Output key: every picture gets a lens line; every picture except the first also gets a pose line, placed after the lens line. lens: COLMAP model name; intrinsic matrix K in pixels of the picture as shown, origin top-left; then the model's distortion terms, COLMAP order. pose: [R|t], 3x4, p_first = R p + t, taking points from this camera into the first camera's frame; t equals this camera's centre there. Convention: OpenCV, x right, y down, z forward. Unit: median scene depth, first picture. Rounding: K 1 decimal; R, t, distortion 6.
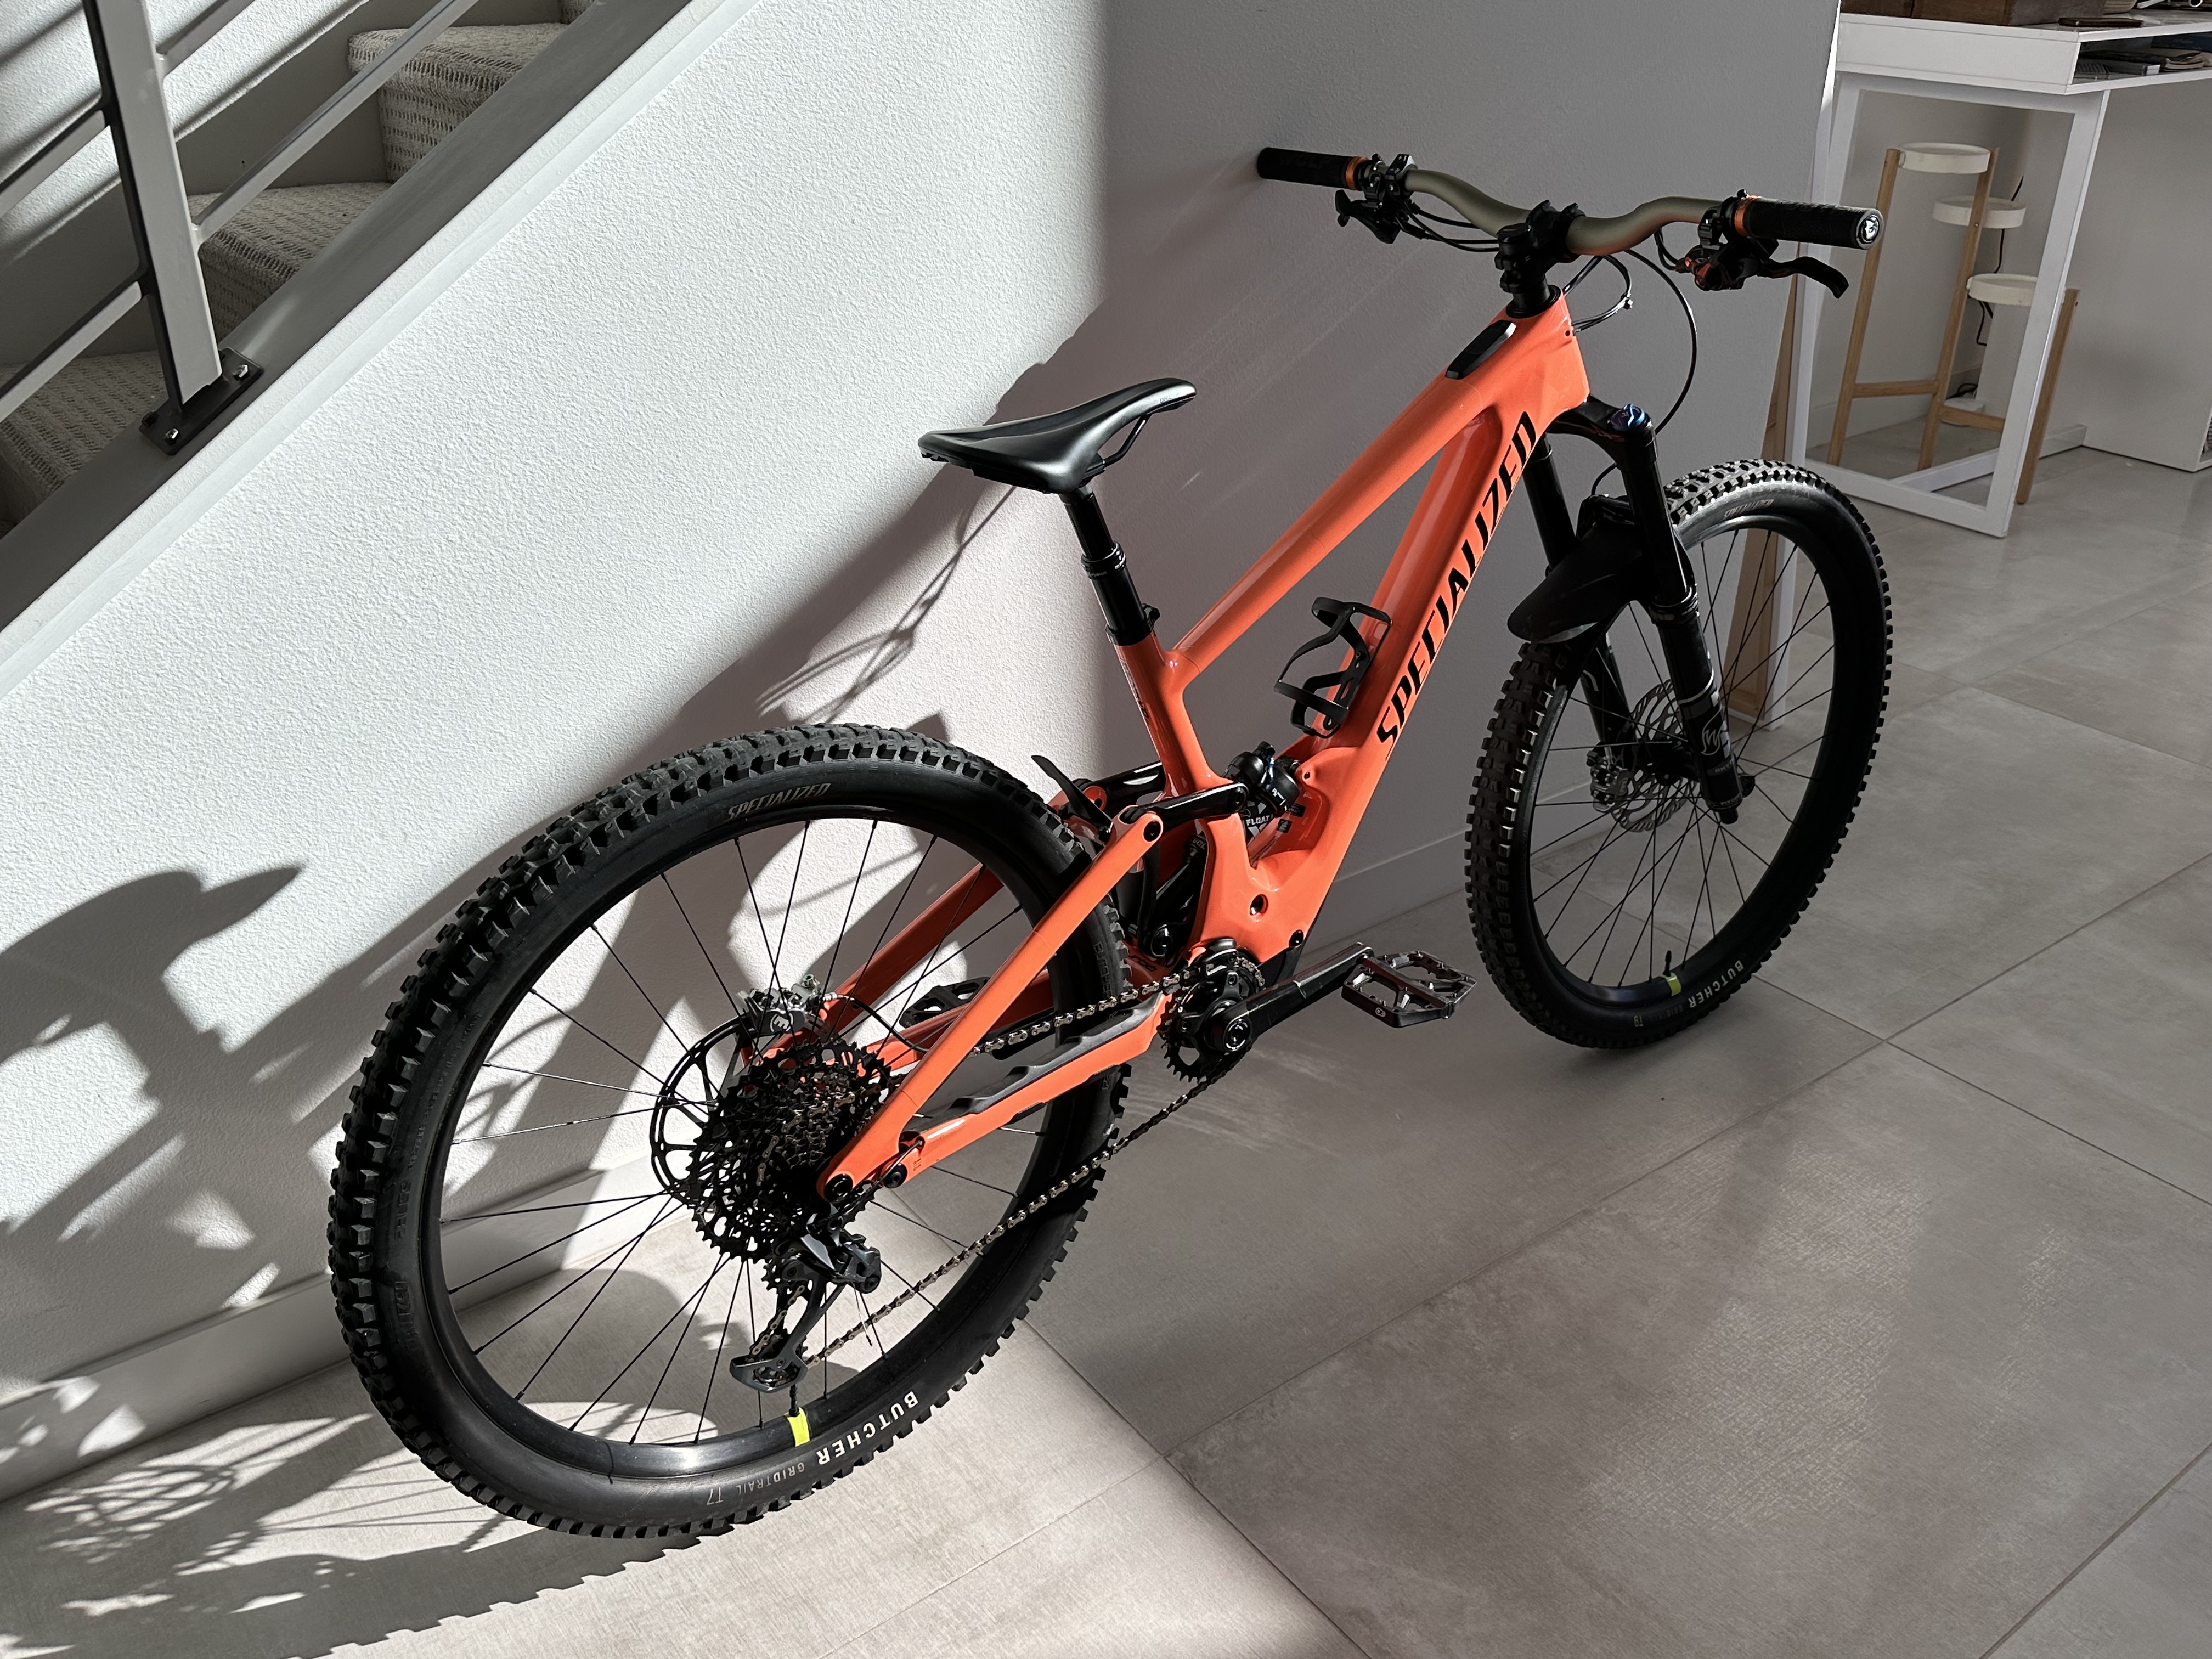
lens RADIAL K [[1872.6, 0, 1106.0], [0, 1872.6, 829.5], [0, 0, 1]] dist [-0.006351, -0.002968]
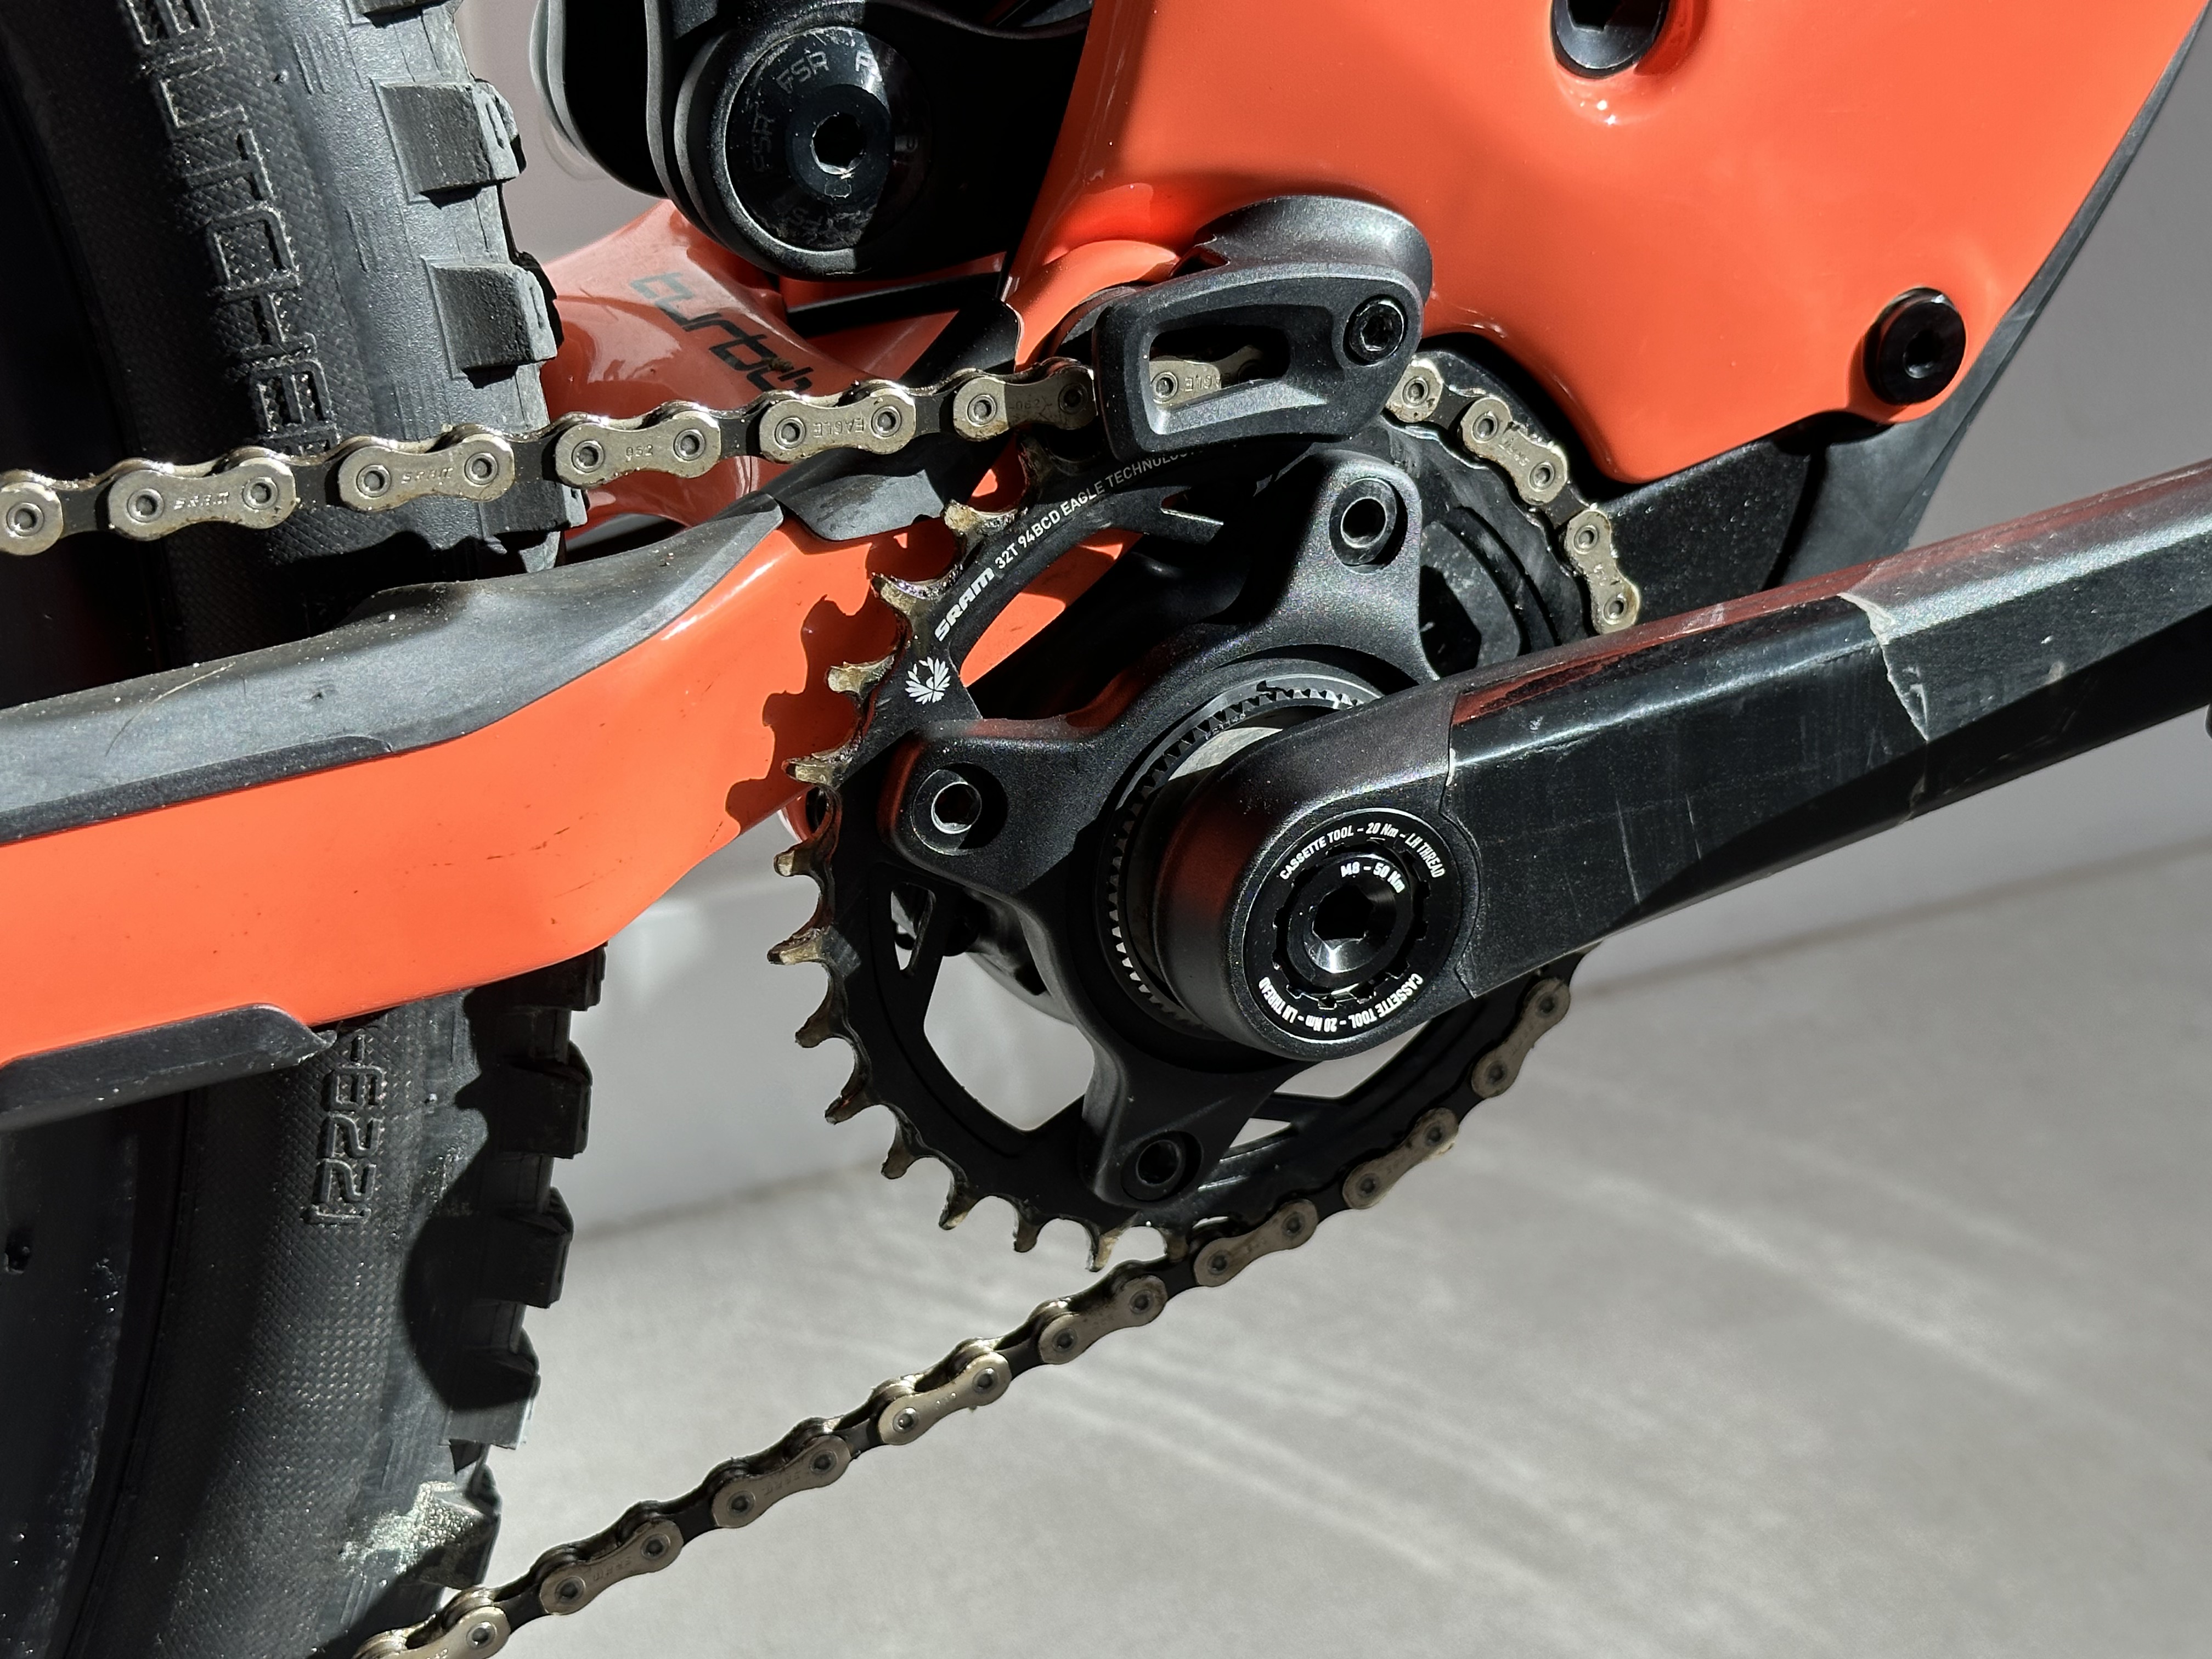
lens RADIAL K [[3372.9, 0, 1106.0], [0, 3372.9, 829.5], [0, 0, 1]] dist [0.020552, -0.004331]
pose [[0.980580, 0.097098, -0.170394, 0.091351], [-0.099520, 0.995019, -0.005708, 0.104667], [0.168991, 0.022555, 0.985359, 0.754062]]
